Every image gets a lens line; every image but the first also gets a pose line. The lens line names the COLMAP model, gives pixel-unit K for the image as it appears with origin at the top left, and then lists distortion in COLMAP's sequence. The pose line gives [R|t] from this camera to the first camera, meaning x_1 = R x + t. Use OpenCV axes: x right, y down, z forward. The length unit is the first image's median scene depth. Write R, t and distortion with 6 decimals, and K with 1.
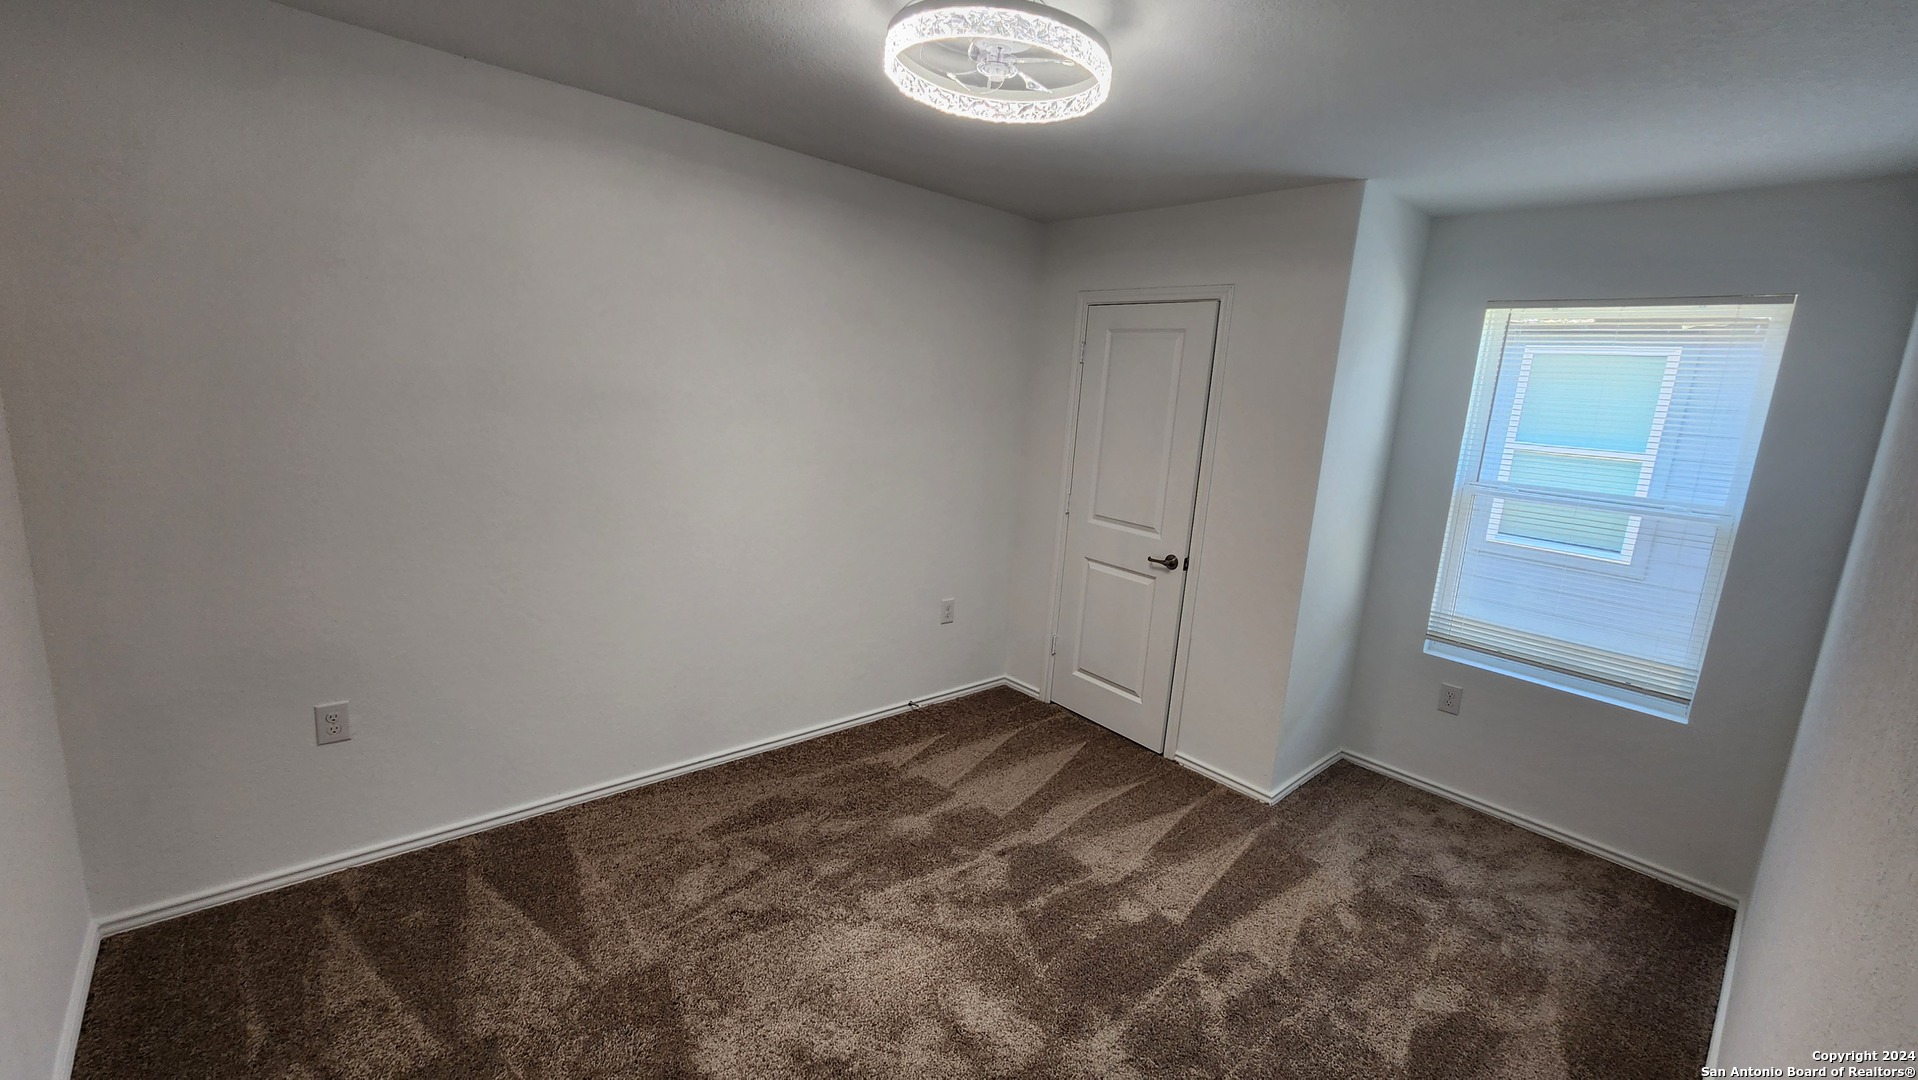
lens RADIAL K [[783.3, 0, 977.4], [0, 783.3, 535.2], [0, 0, 1]] dist [-0.000595, 0.000188]
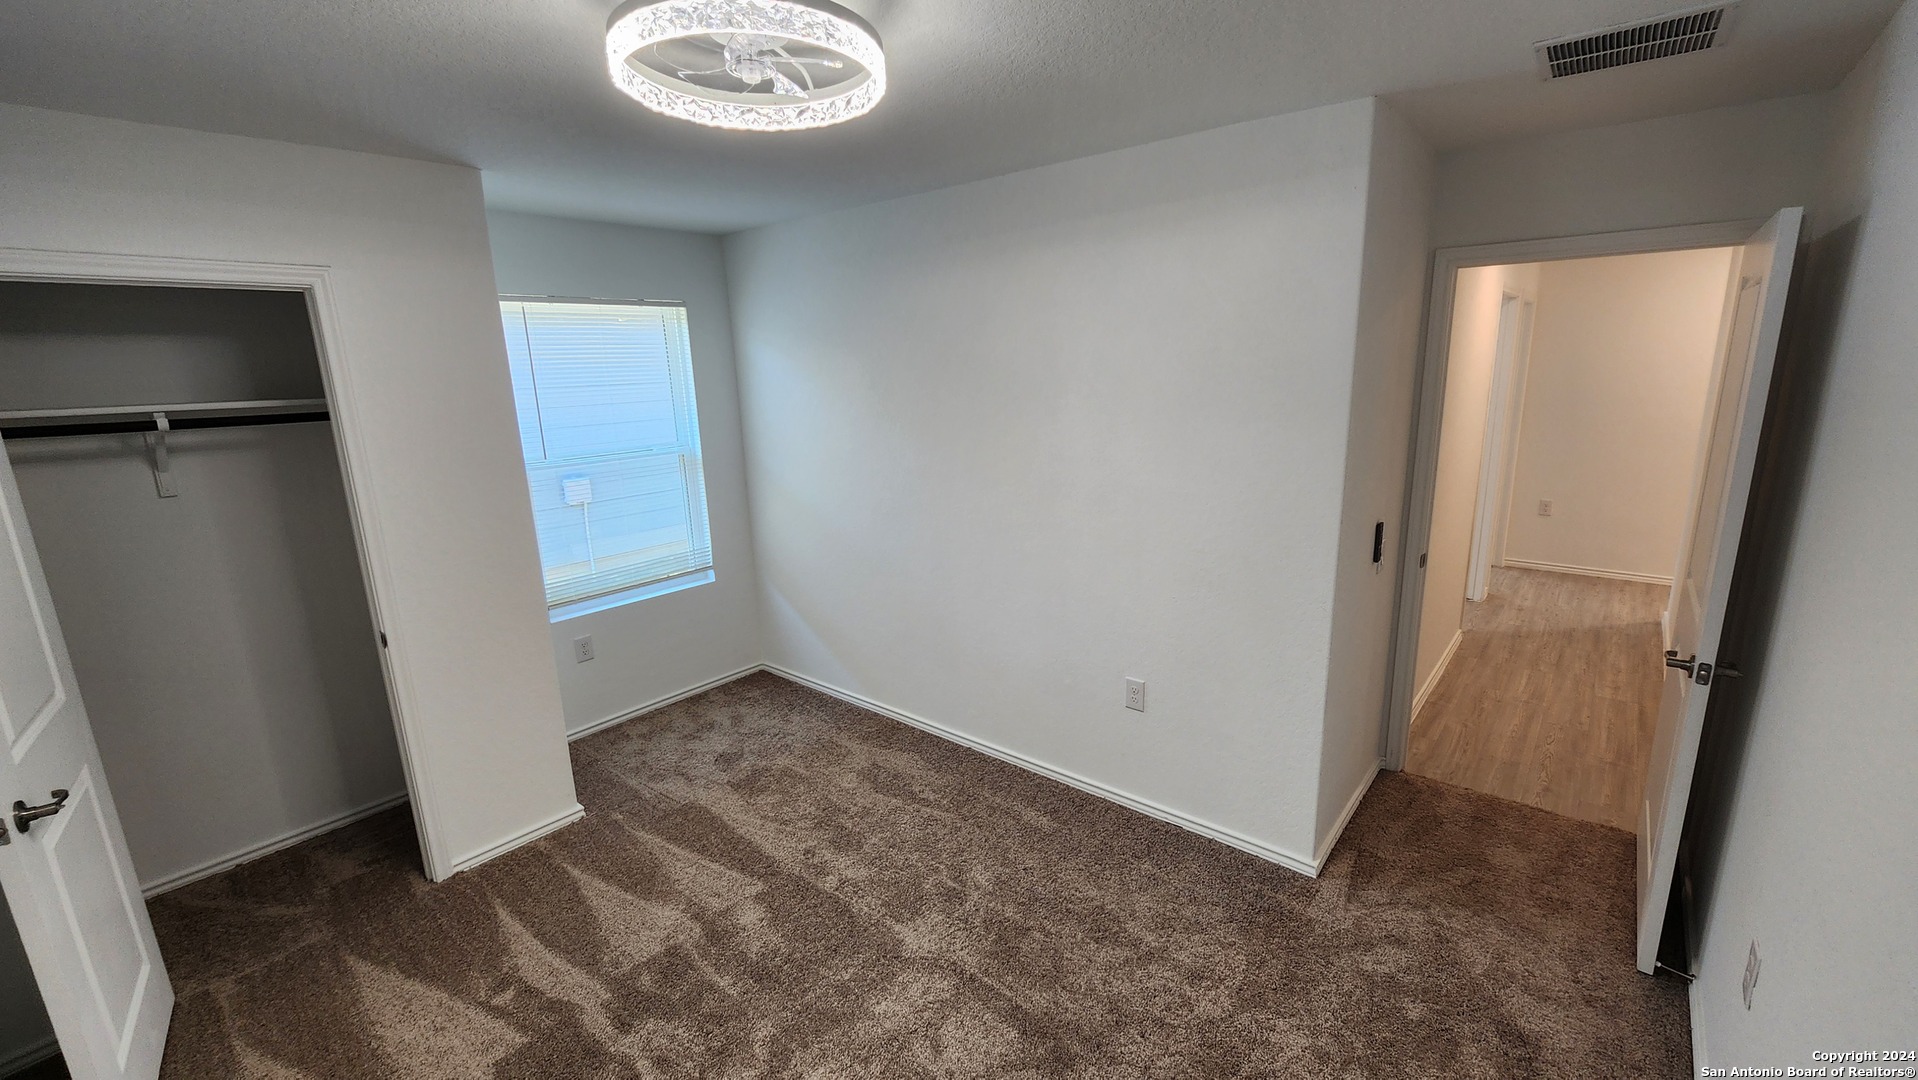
lens RADIAL K [[783.3, 0, 970.3], [0, 783.3, 532.0], [0, 0, 1]] dist [-0.000595, 0.000188]
pose [[-0.130357, -0.280736, 0.950891, -0.596304], [0.204461, 0.930848, 0.302848, -0.211619], [-0.970156, 0.233899, -0.063943, 0.582019]]
